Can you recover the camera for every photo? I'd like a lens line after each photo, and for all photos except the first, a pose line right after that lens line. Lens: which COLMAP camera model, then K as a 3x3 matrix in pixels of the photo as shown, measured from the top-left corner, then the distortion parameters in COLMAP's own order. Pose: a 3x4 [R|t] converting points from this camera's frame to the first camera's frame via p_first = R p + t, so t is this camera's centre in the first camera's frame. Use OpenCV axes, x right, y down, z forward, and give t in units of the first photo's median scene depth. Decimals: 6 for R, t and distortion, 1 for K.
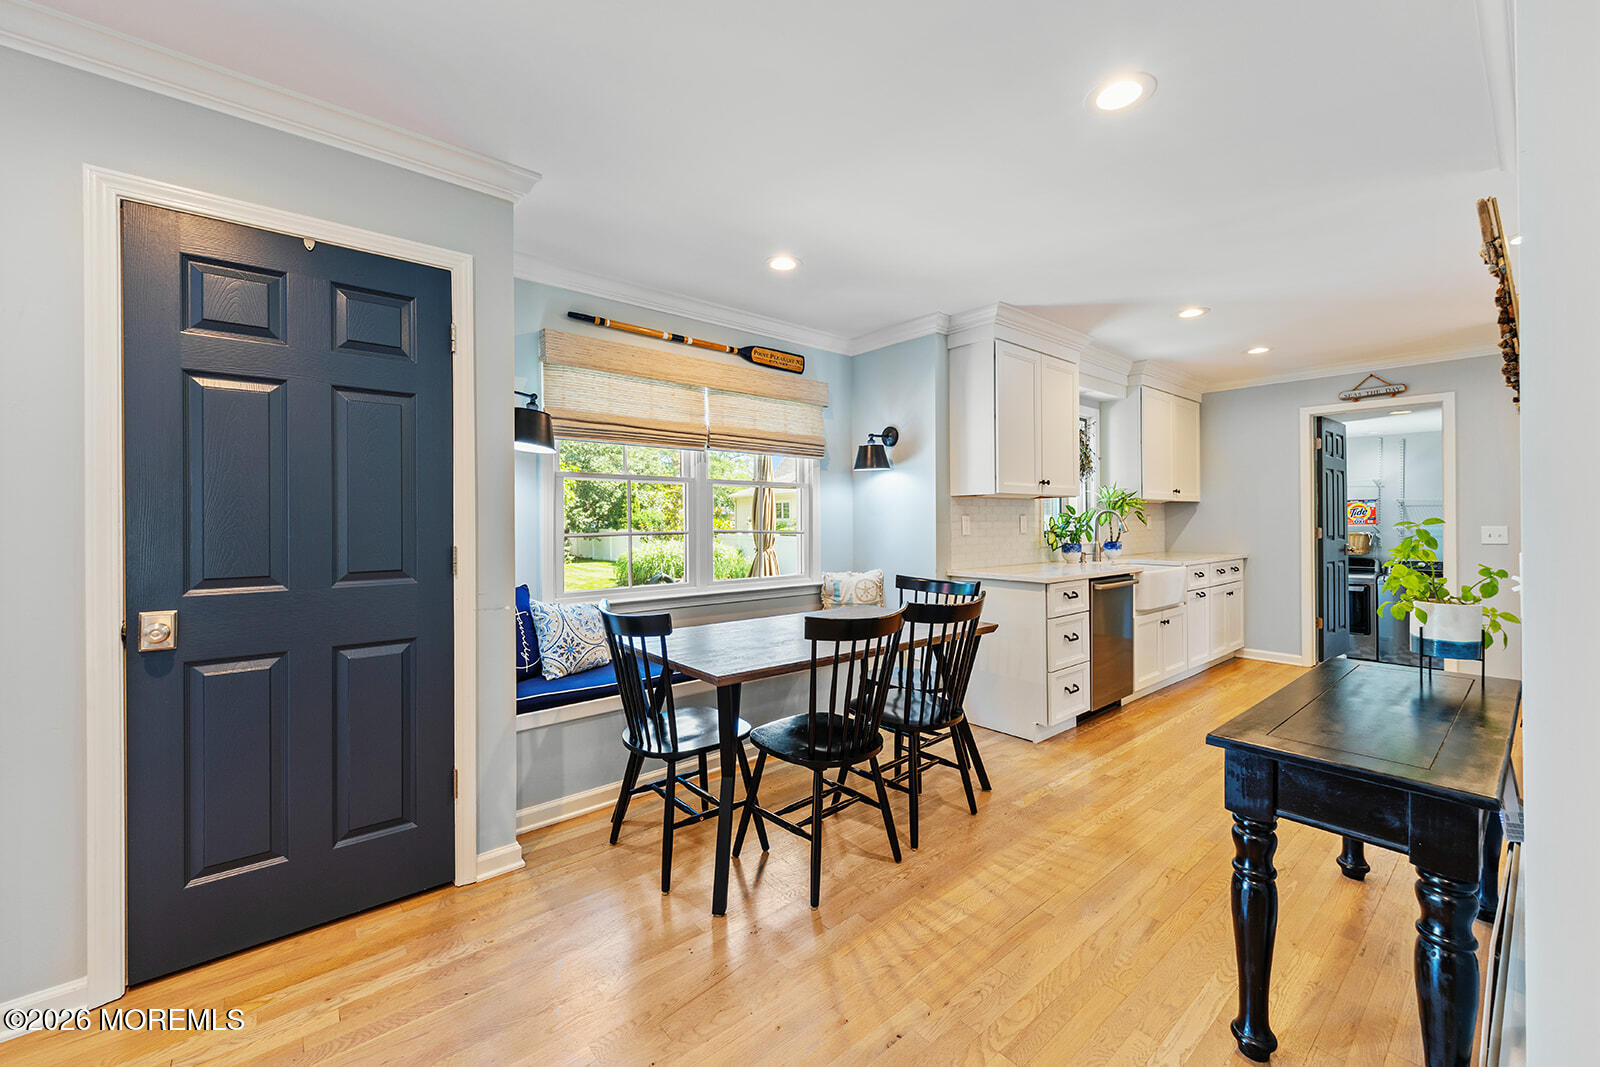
lens RADIAL K [[629.1, 0, 803.6], [0, 629.1, 525.5], [0, 0, 1]] dist [-0.002052, -0.000395]
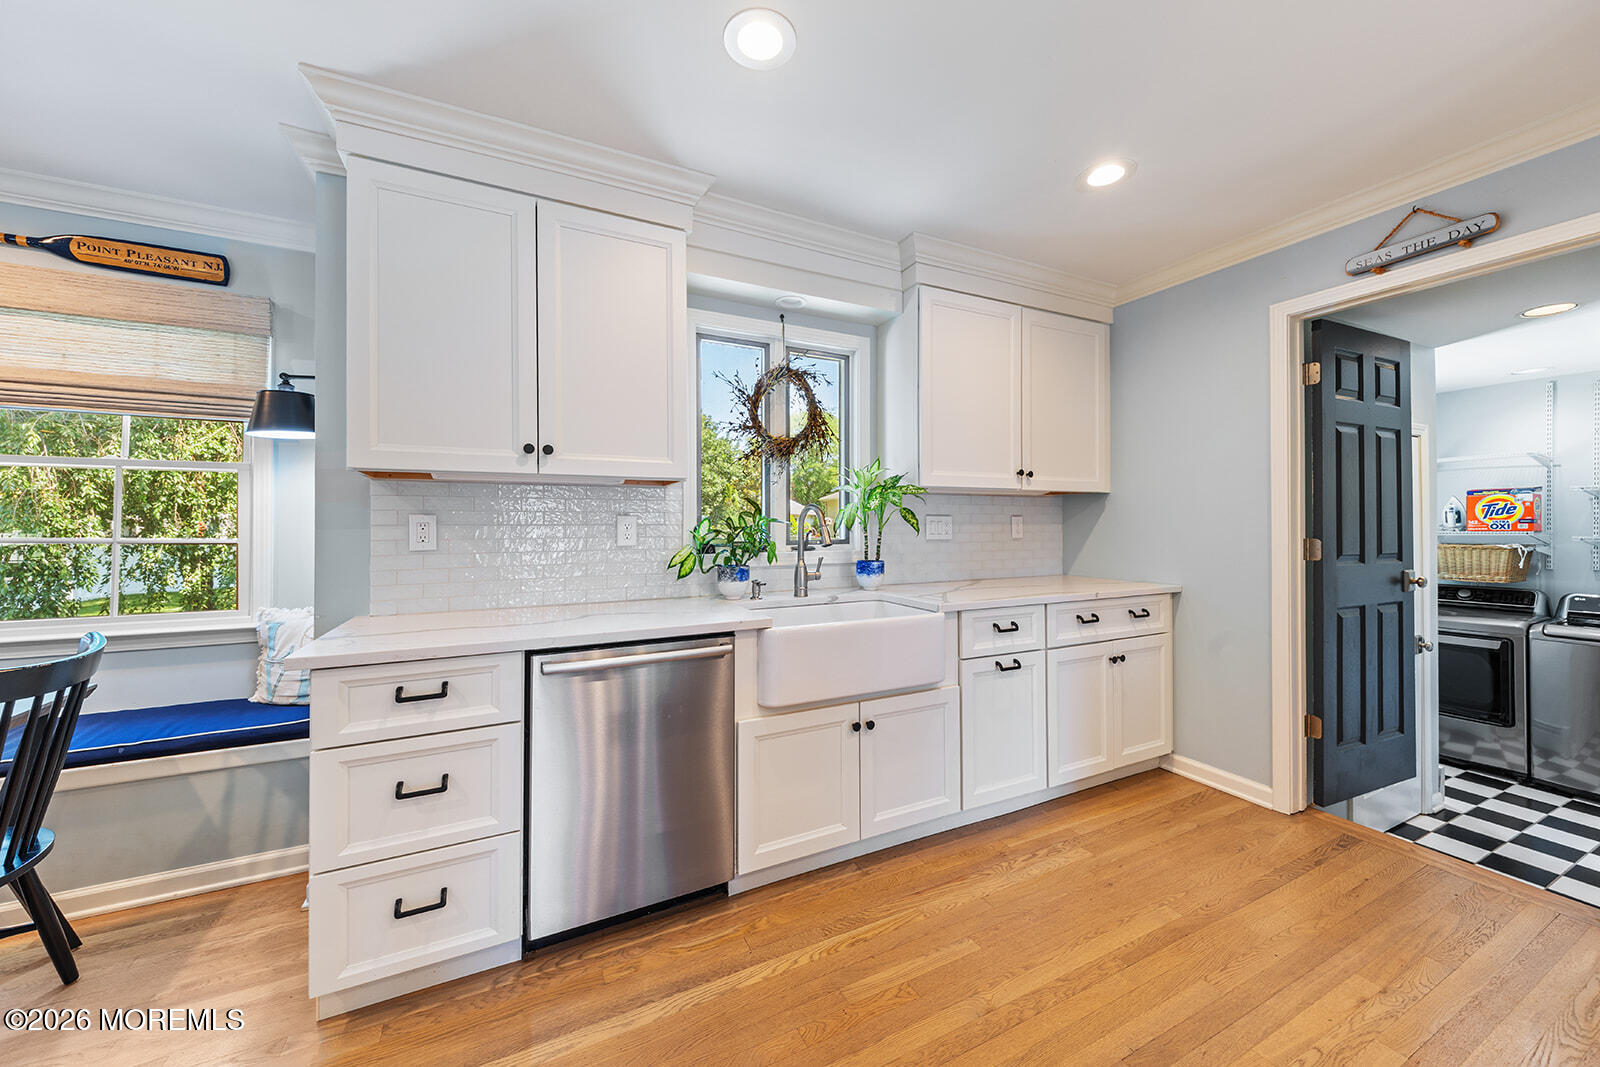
lens RADIAL K [[578.8, 0, 802.5], [0, 578.8, 525.7], [0, 0, 1]] dist [0.003103, -0.000315]
pose [[0.971659, 0.003040, -0.236369, 0.532719], [-0.003770, 0.999989, -0.002636, -0.004238], [0.236359, 0.003453, 0.971660, 0.450202]]
